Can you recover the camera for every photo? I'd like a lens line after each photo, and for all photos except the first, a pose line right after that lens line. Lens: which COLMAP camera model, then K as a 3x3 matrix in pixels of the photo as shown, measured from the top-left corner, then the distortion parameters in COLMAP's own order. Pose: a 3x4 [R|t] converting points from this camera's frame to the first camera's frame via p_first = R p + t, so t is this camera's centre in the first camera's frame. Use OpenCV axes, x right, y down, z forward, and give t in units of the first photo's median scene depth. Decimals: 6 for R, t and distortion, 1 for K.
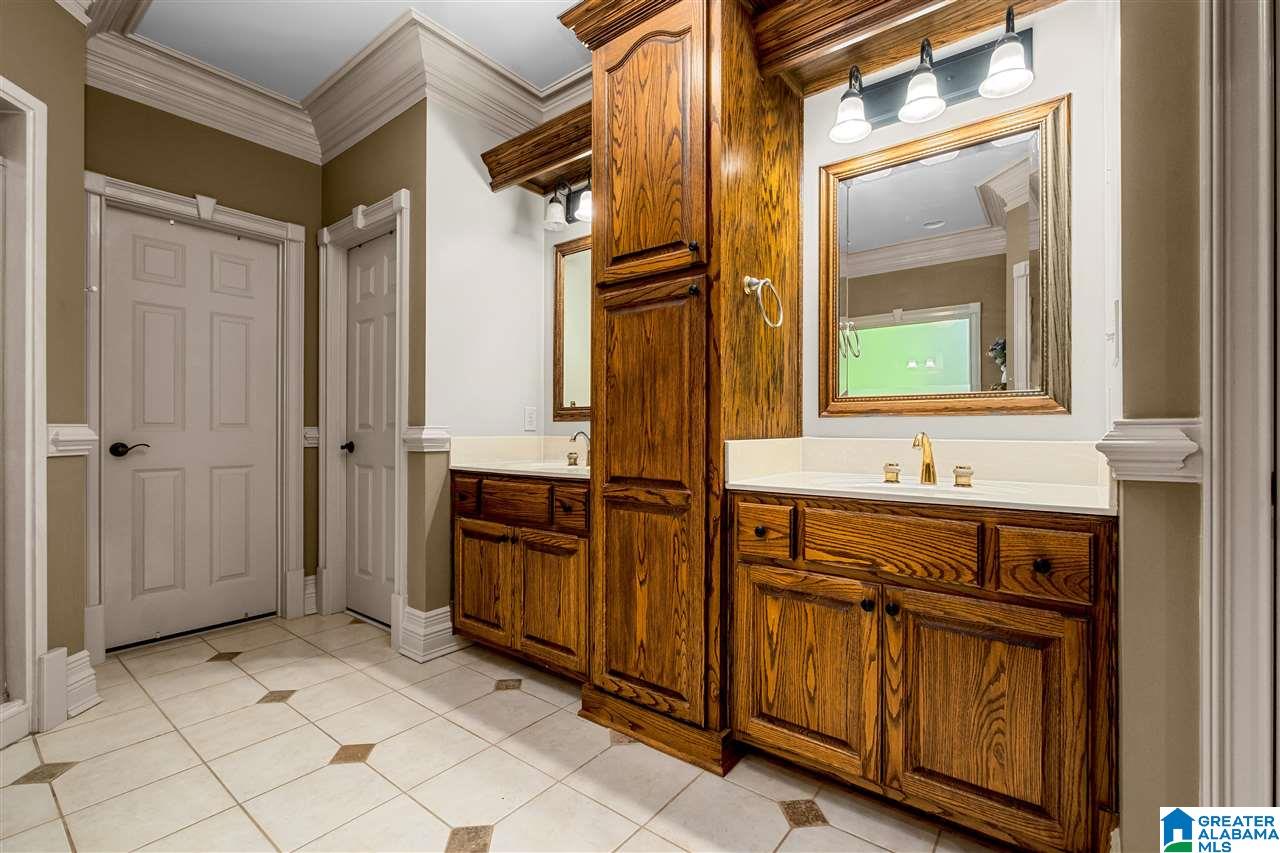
lens RADIAL K [[561.6, 0, 639.4], [0, 561.6, 429.7], [0, 0, 1]] dist [-0.008092, -0.001058]
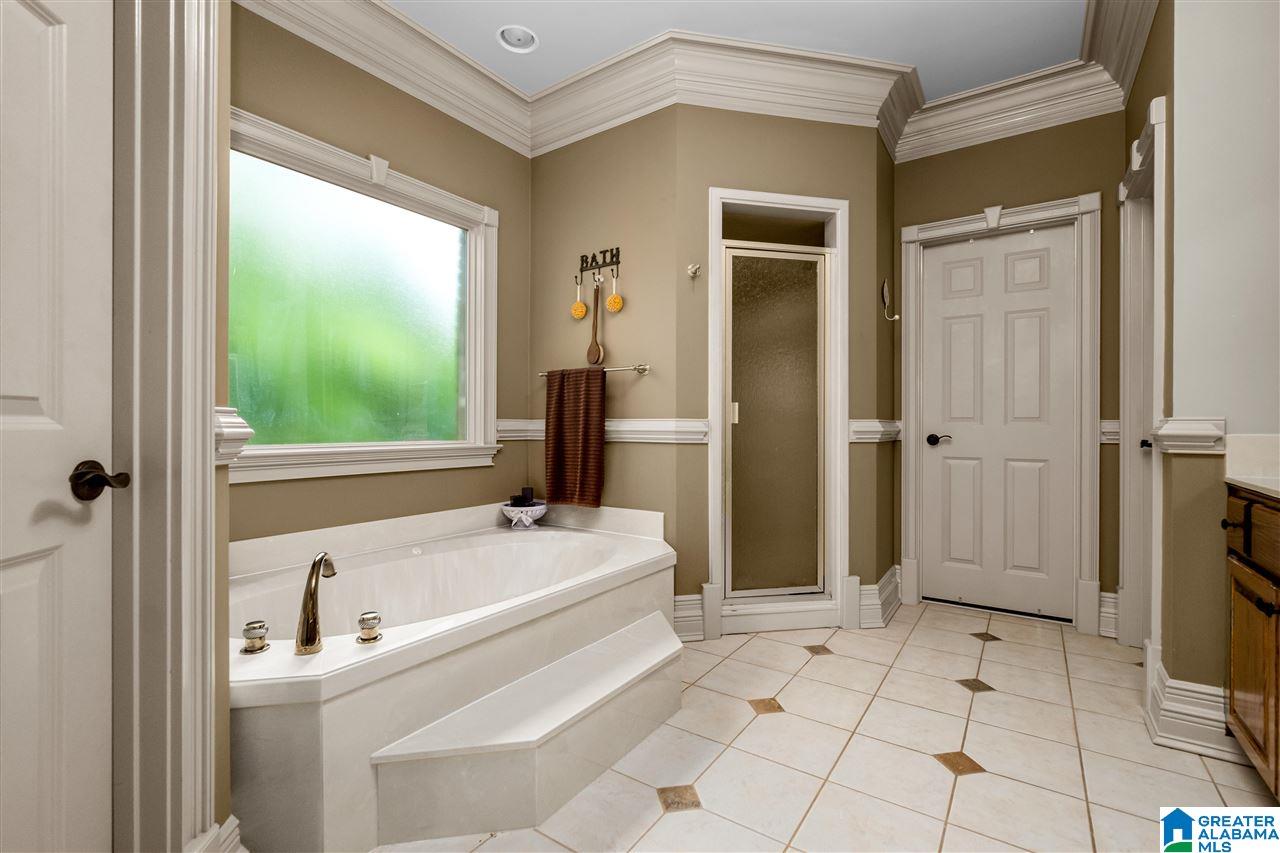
lens RADIAL K [[561.6, 0, 640.7], [0, 561.6, 425.0], [0, 0, 1]] dist [-0.008092, -0.001058]
pose [[0.053719, 0.000197, -0.998556, 0.262855], [0.000378, 1.000000, 0.000218, 0.002496], [0.998556, -0.000389, 0.053719, 0.263743]]
